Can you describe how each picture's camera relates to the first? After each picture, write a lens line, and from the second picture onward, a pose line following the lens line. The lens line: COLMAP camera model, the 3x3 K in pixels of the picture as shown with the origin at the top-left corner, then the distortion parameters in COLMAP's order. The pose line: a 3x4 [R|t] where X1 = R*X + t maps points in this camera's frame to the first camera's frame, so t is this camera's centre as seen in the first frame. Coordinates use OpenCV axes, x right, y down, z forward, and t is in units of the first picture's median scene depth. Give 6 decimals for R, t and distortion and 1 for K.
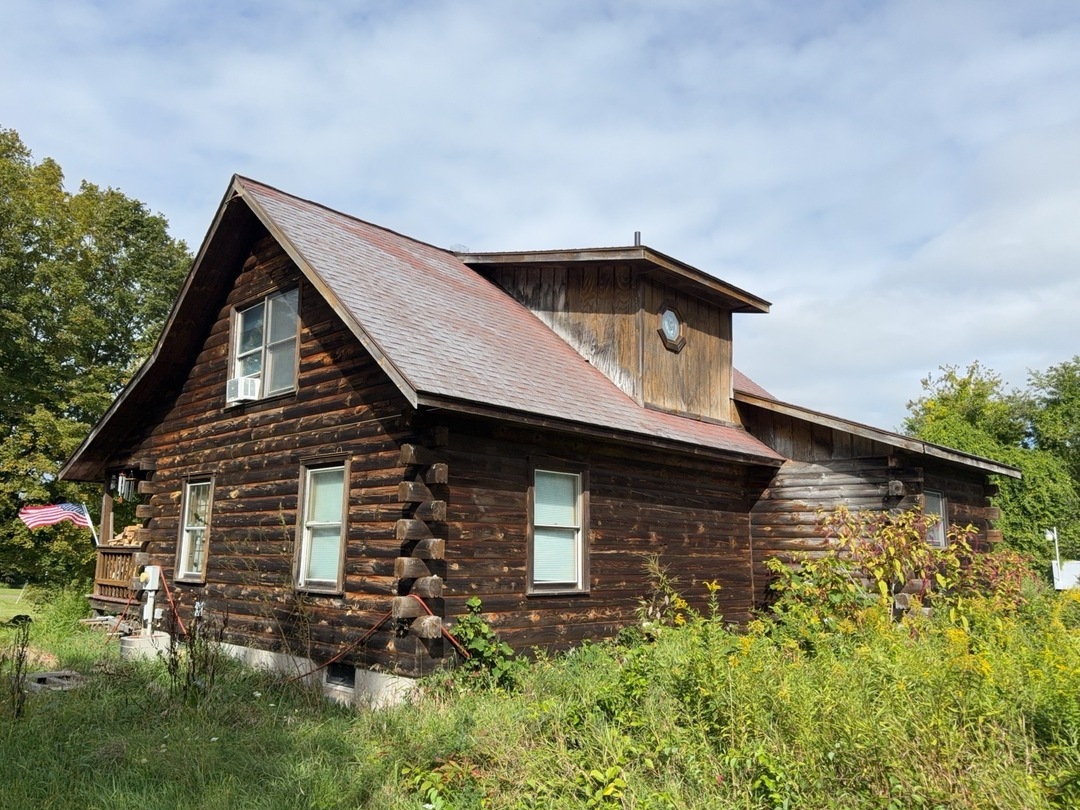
lens RADIAL K [[797.5, 0, 528.0], [0, 797.5, 427.0], [0, 0, 1]] dist [0.010595, -0.013614]
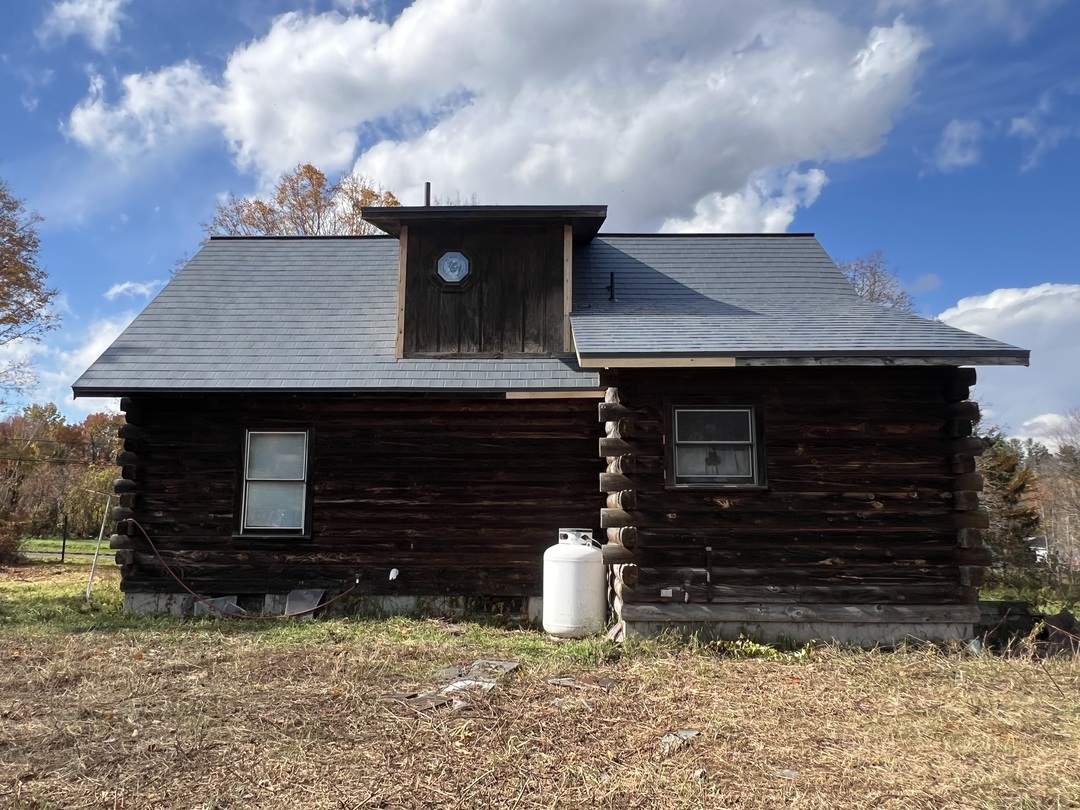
lens RADIAL K [[824.2, 0, 537.2], [0, 824.2, 394.5], [0, 0, 1]] dist [-0.033243, -0.000351]
pose [[0.694324, -0.115328, -0.710362, 1.045251], [0.121029, 0.991730, -0.042712, 0.090219], [0.709413, -0.056318, 0.702540, 0.403435]]
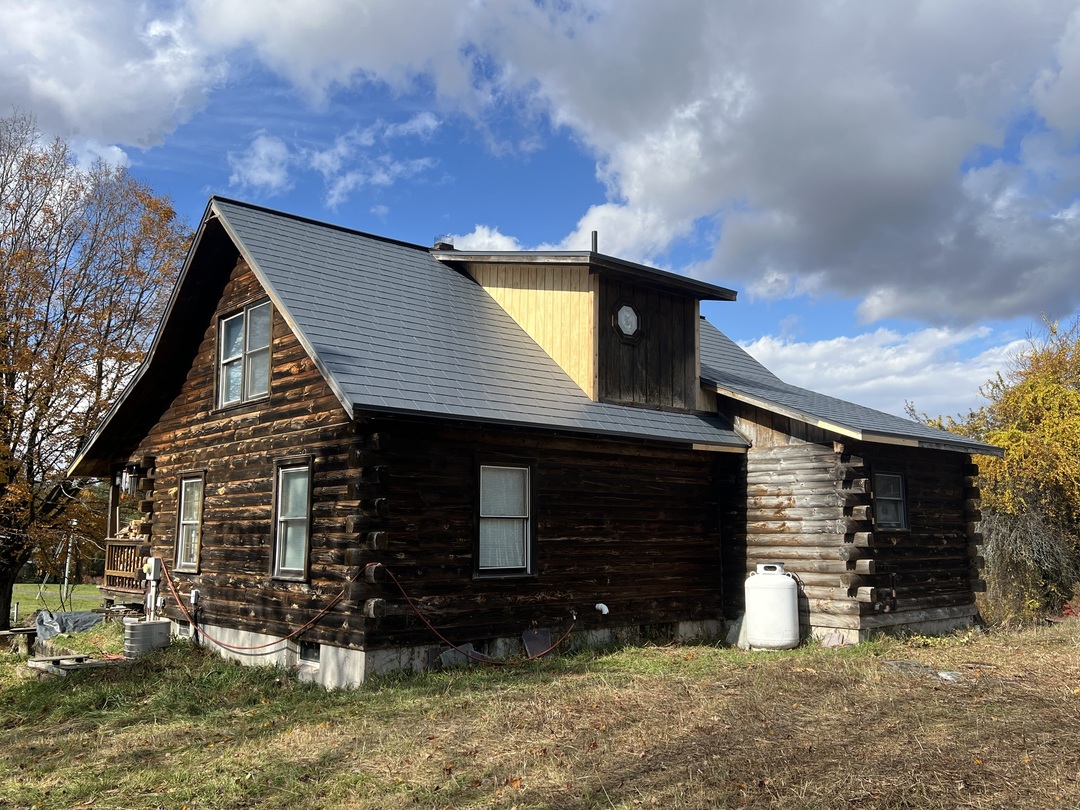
lens RADIAL K [[910.2, 0, 542.2], [0, 910.2, 412.9], [0, 0, 1]] dist [0.000446, 0.000470]
pose [[0.997863, -0.024207, -0.060695, 0.151973], [0.025613, 0.999419, 0.022490, -0.040333], [0.060116, -0.023996, 0.997903, -0.215978]]
